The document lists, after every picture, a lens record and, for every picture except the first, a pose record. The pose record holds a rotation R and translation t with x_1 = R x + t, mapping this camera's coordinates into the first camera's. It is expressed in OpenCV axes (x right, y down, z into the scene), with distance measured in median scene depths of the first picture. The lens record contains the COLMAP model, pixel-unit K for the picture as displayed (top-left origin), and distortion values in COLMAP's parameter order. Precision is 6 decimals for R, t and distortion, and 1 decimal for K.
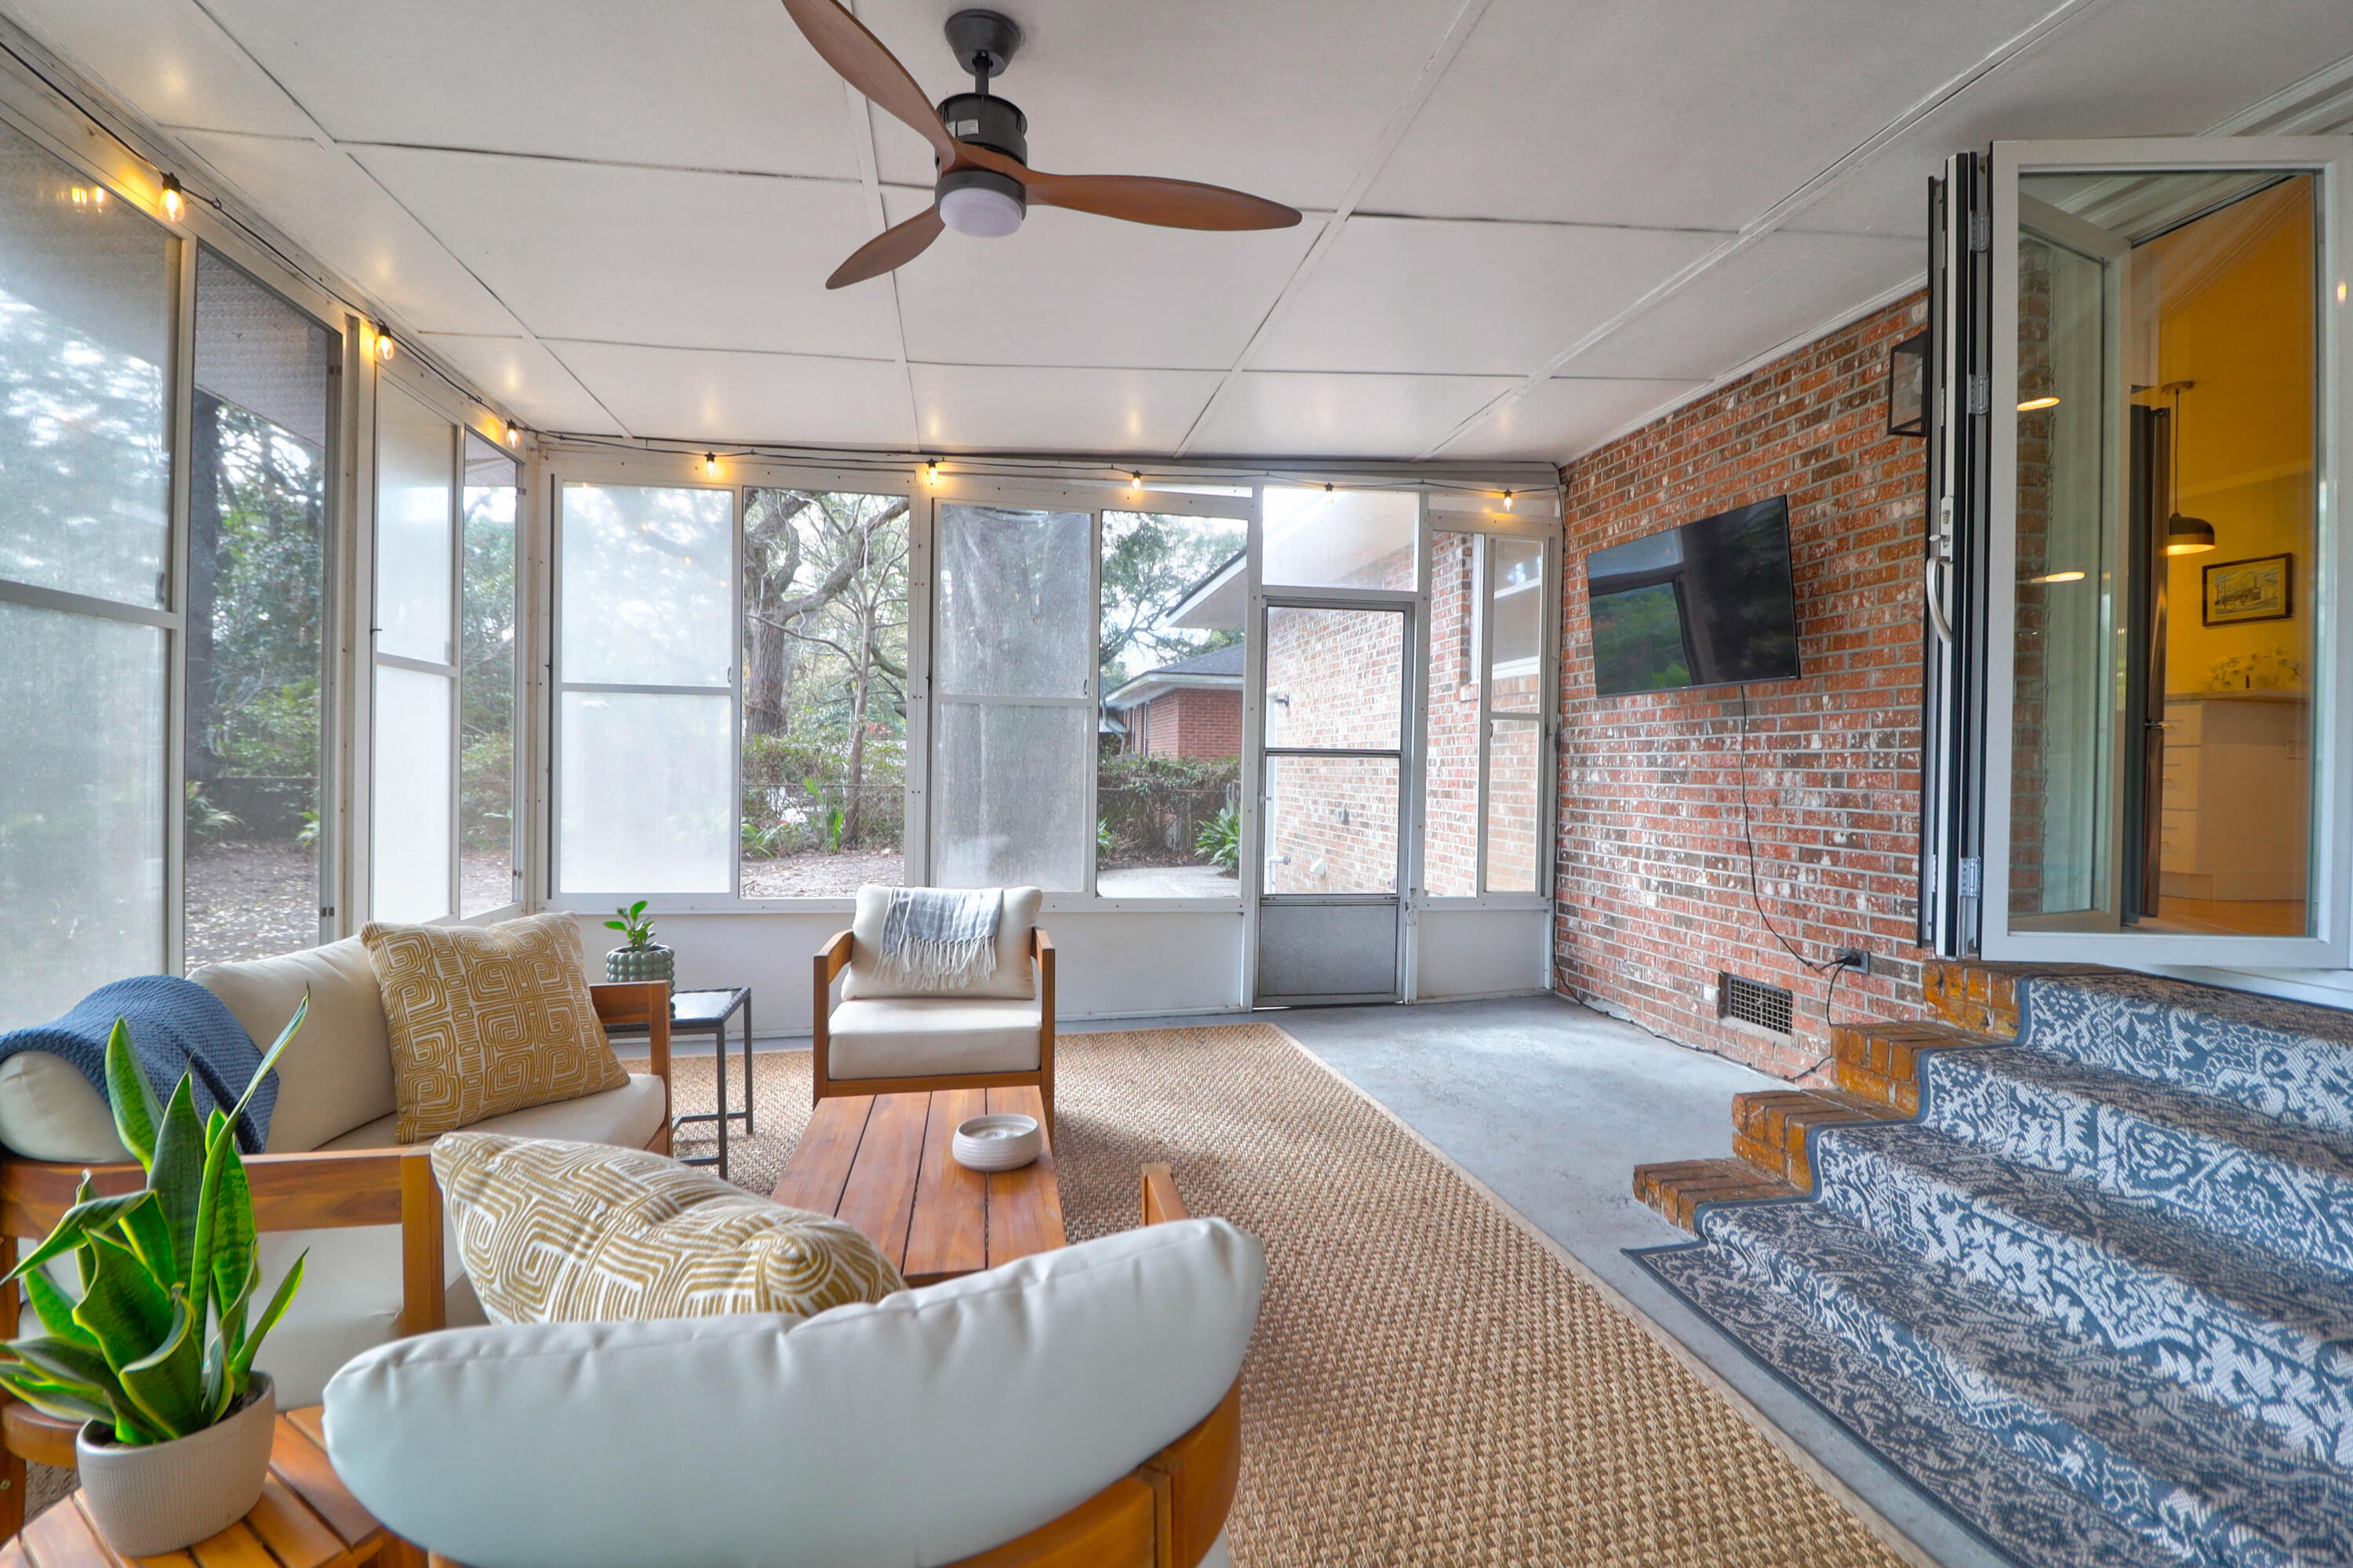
lens RADIAL K [[1081.9, 0, 1175.7], [0, 1081.9, 786.1], [0, 0, 1]] dist [-0.008915, -0.005665]
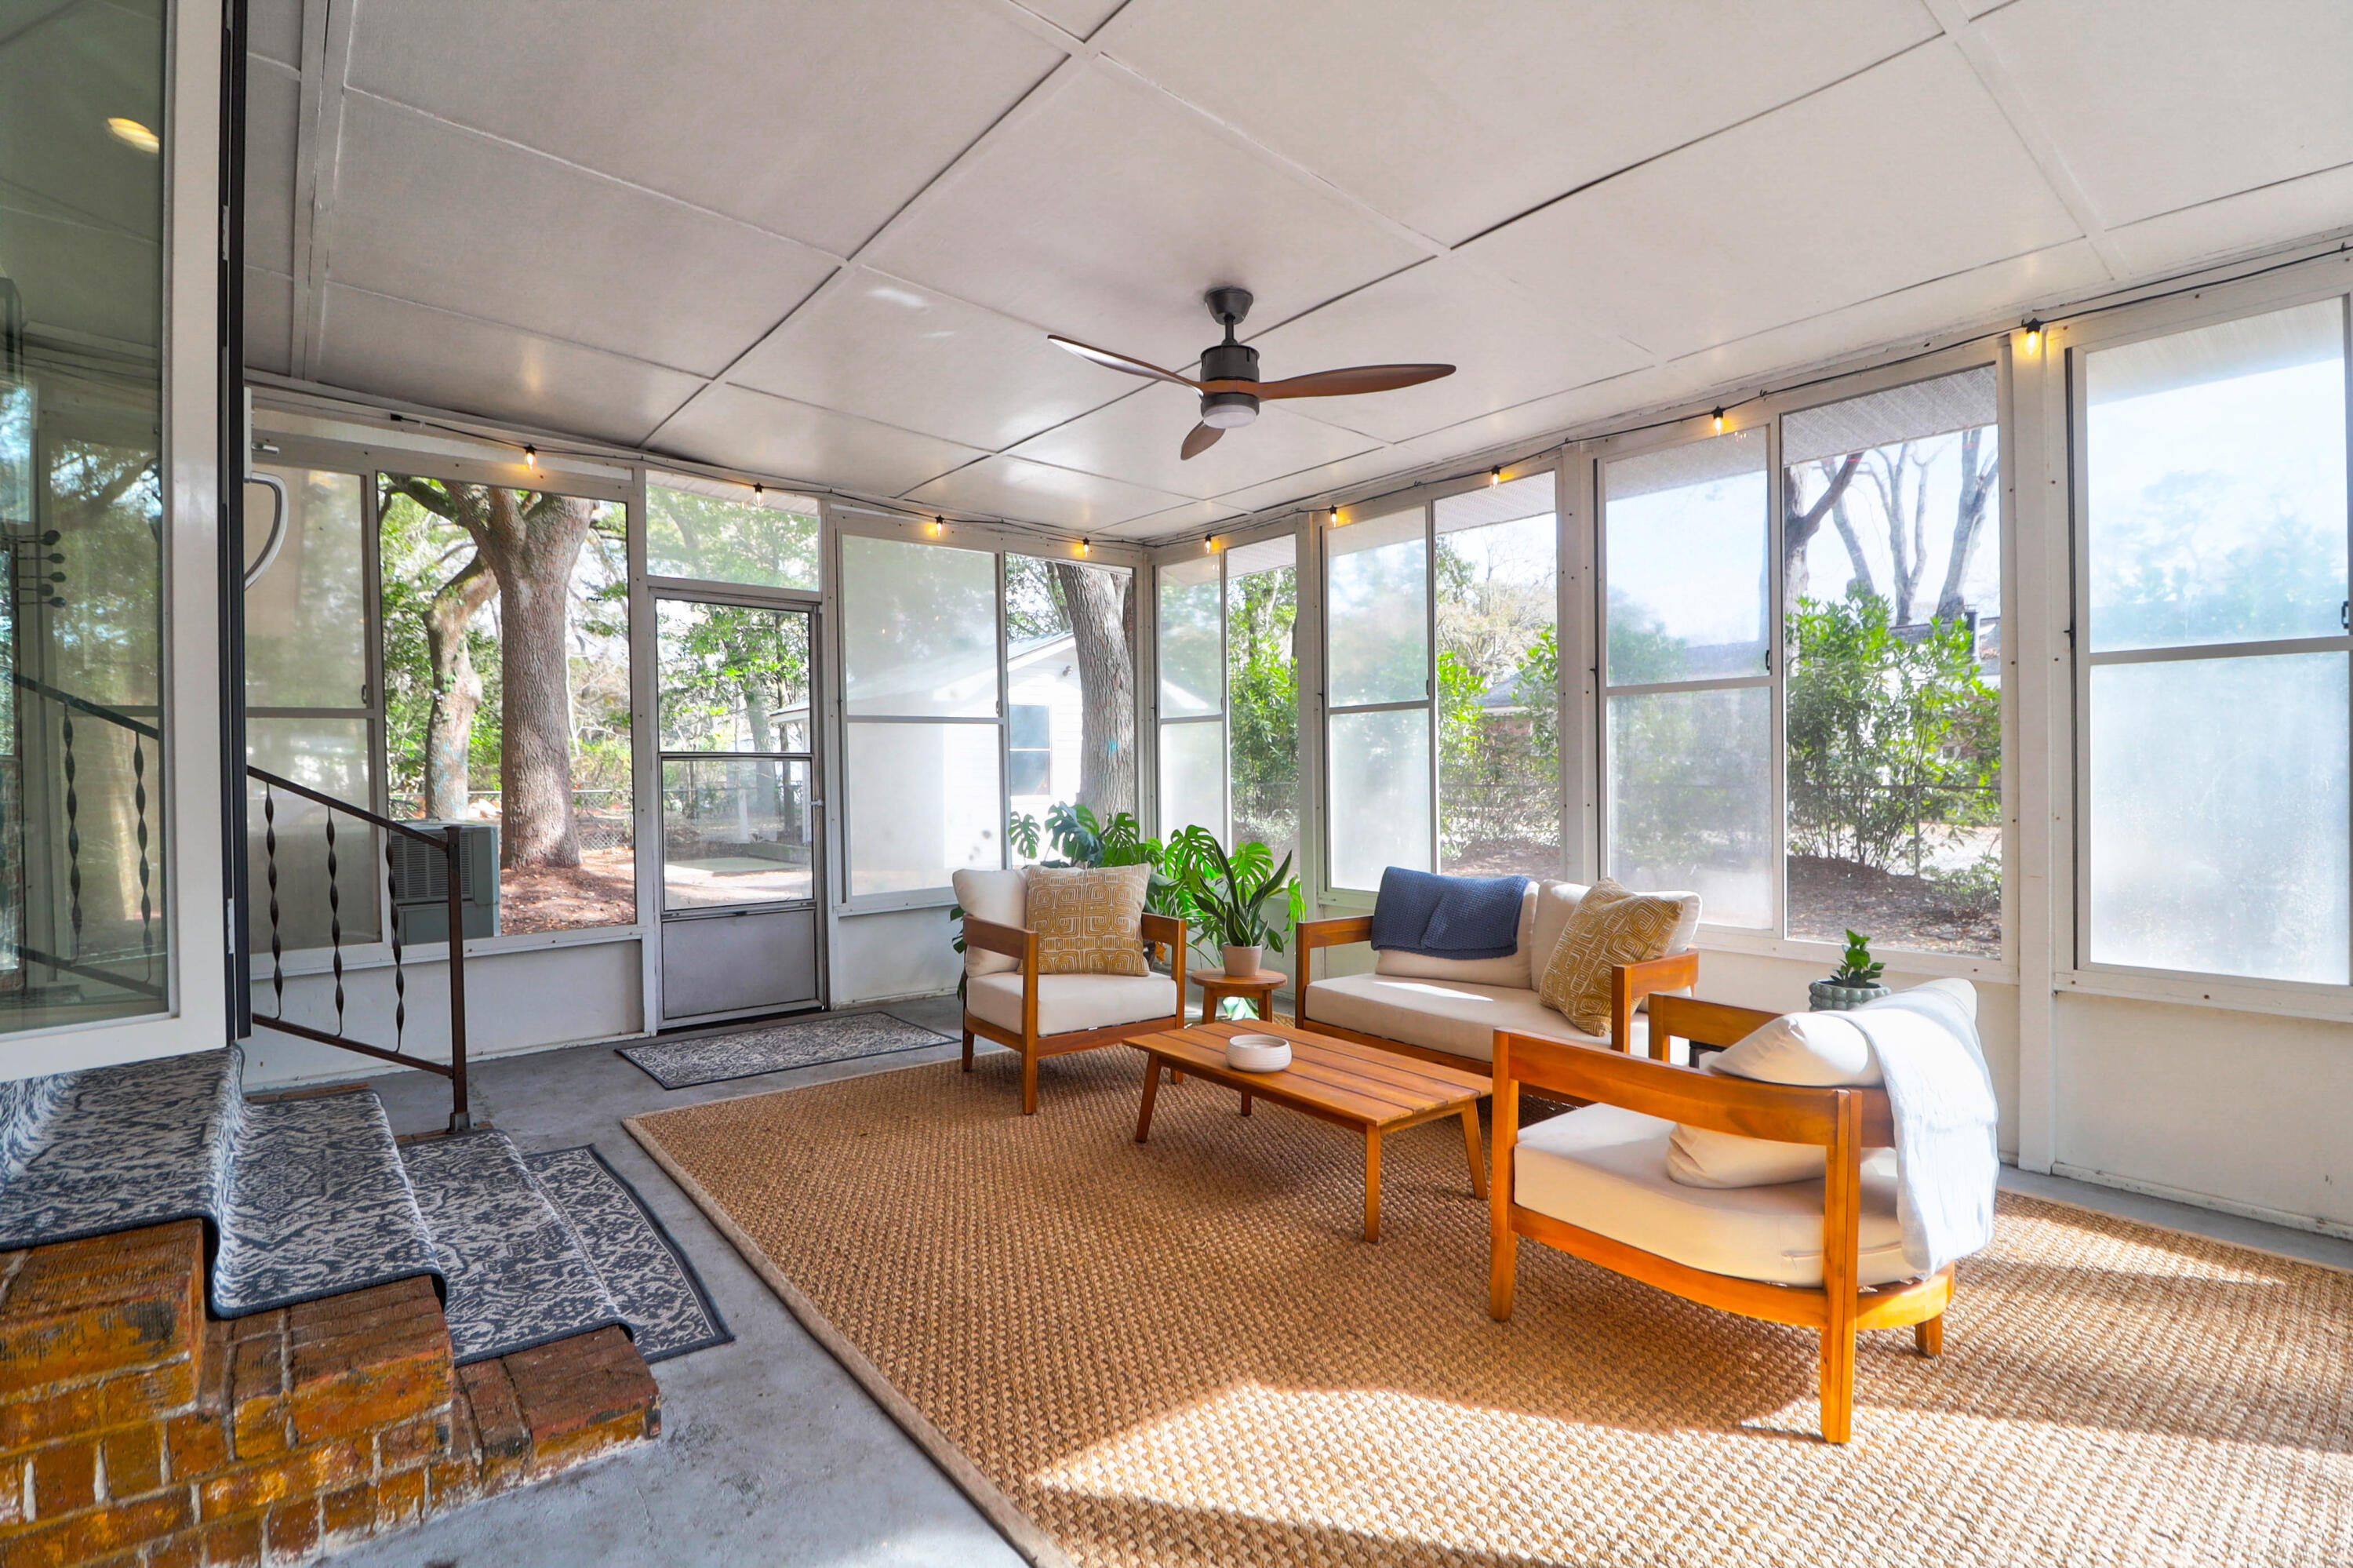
lens RADIAL K [[1081.9, 0, 1178.9], [0, 1081.9, 789.6], [0, 0, 1]] dist [-0.008915, -0.005665]
pose [[-0.870045, 0.000030, -0.492973, 0.422622], [-0.011366, 0.999733, 0.020119, -0.018865], [0.492842, 0.023107, -0.869812, 1.523297]]
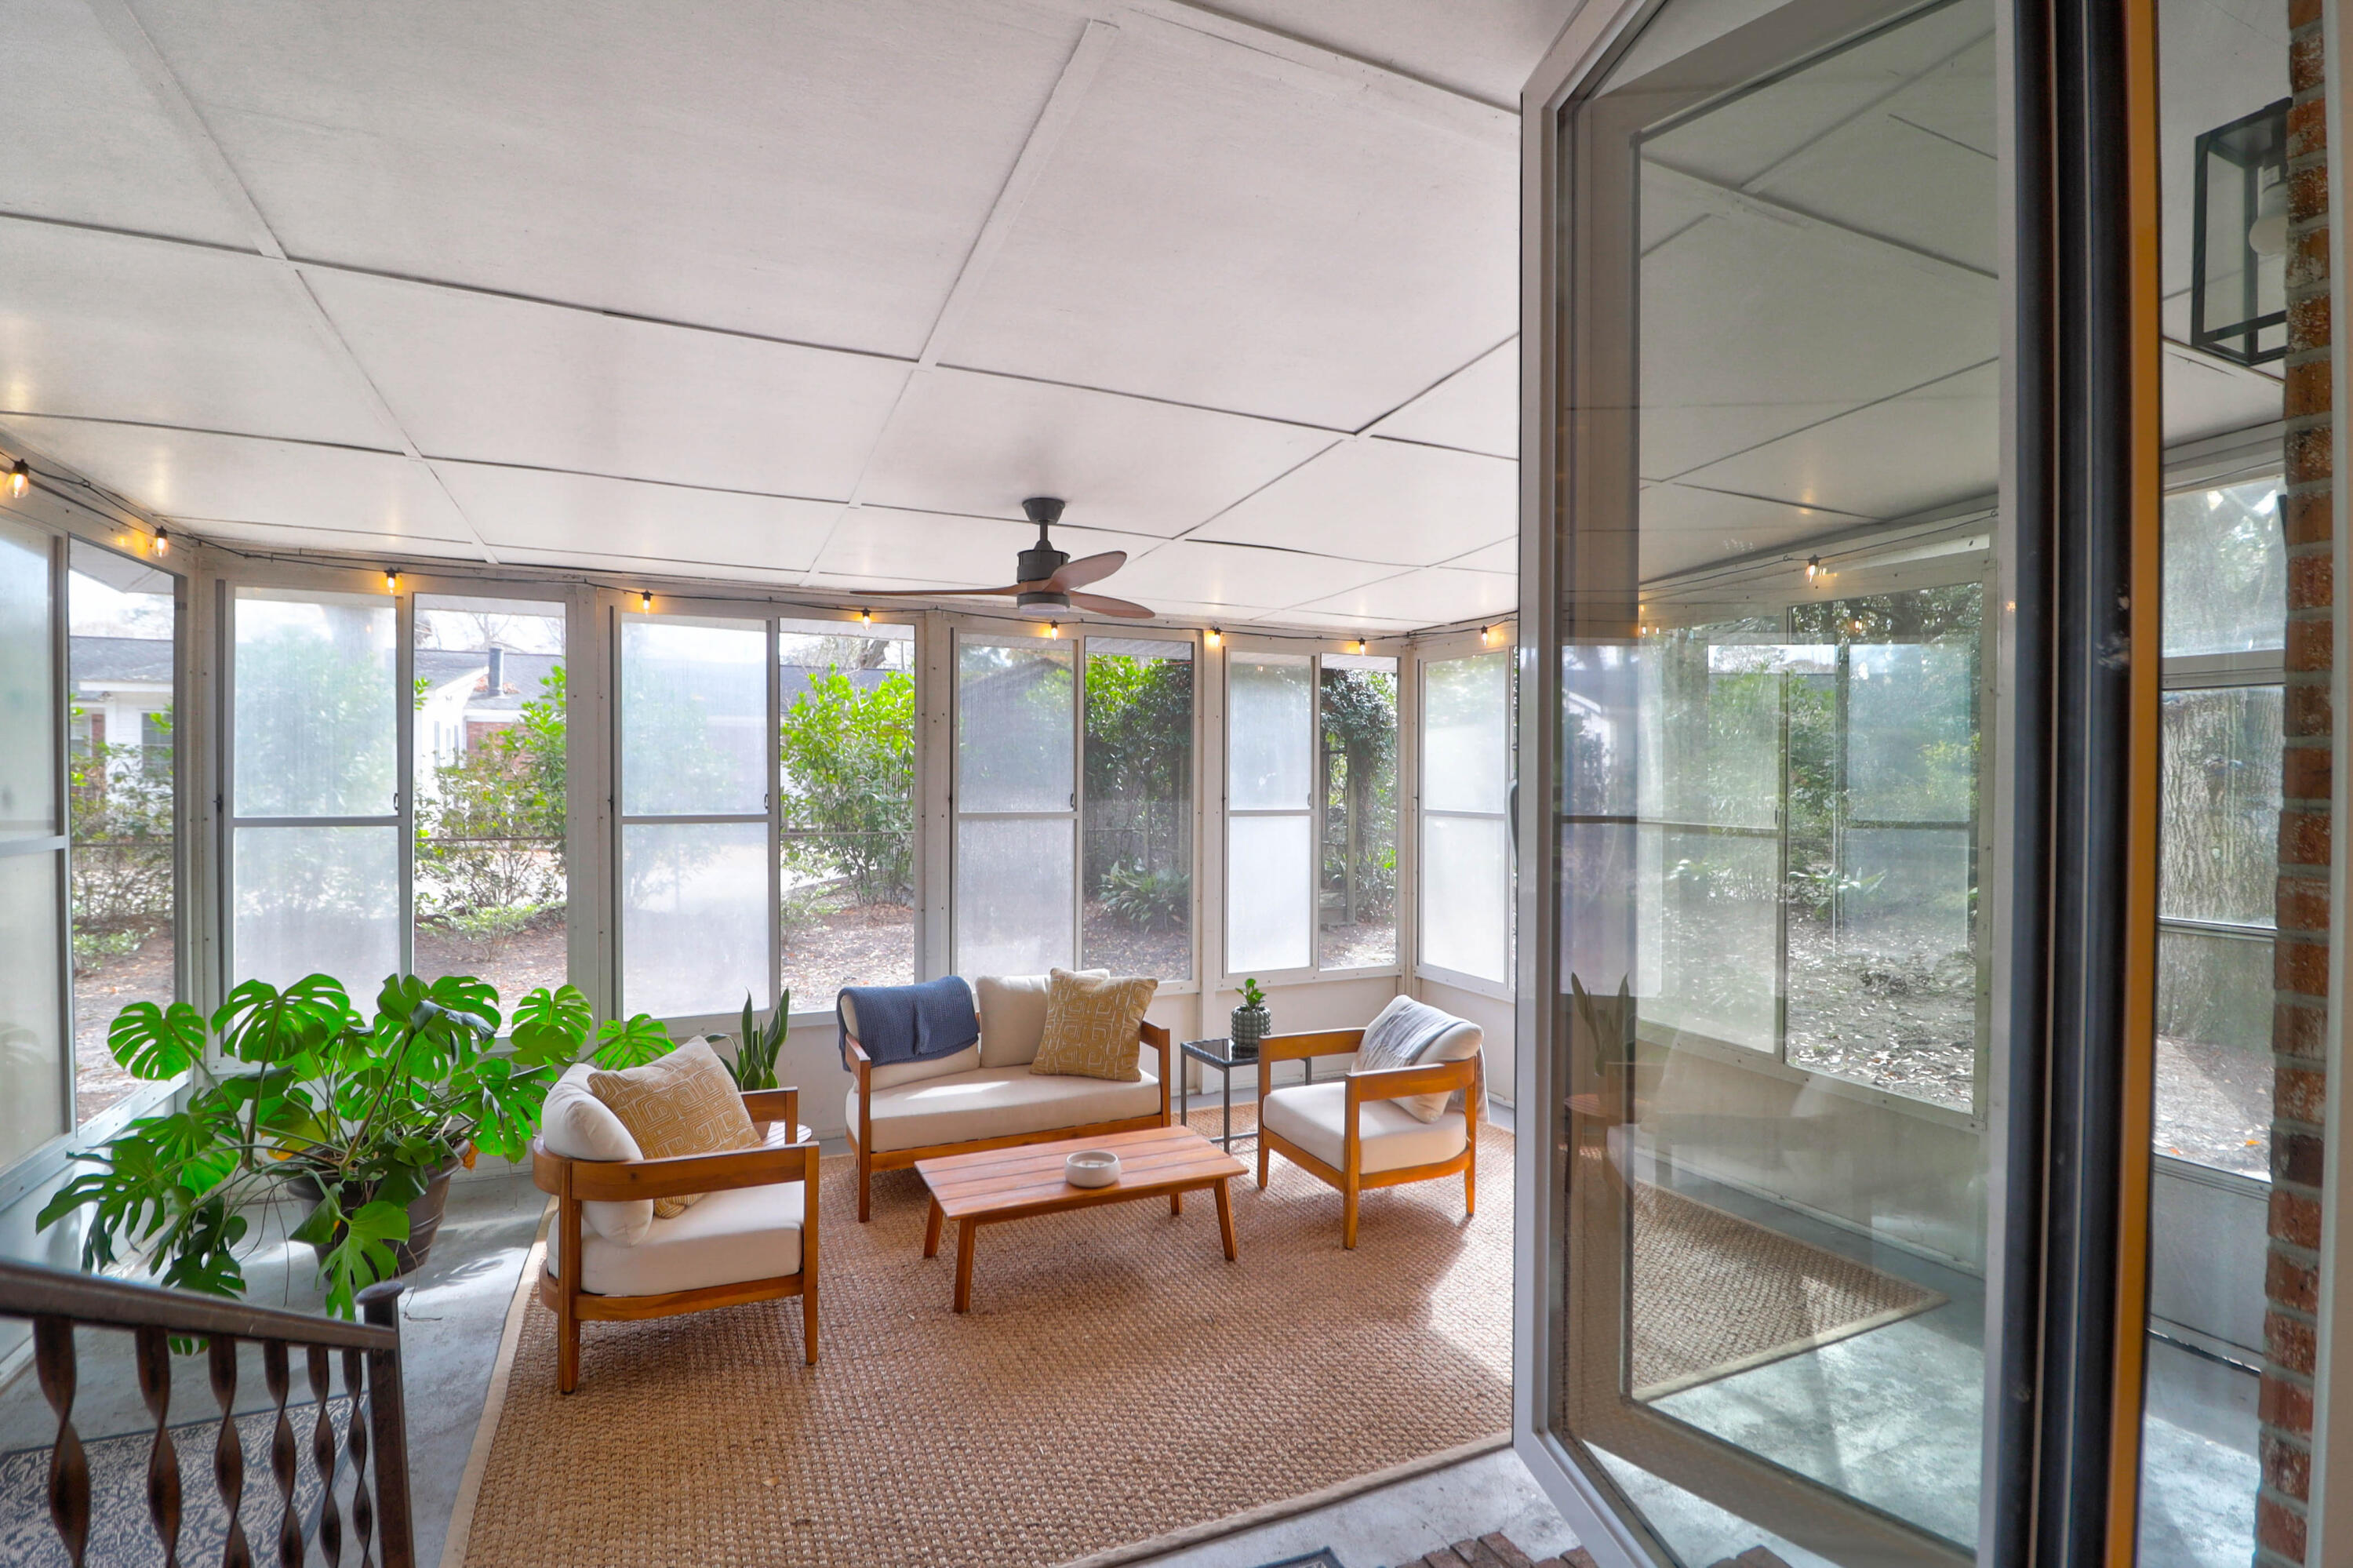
lens RADIAL K [[1081.9, 0, 1179.0], [0, 1081.9, 778.3], [0, 0, 1]] dist [-0.008915, -0.005665]
pose [[0.250994, -0.011129, -0.967925, 1.010758], [-0.016816, 0.999733, -0.015855, -0.158847], [0.967843, 0.020256, 0.250740, 0.513492]]
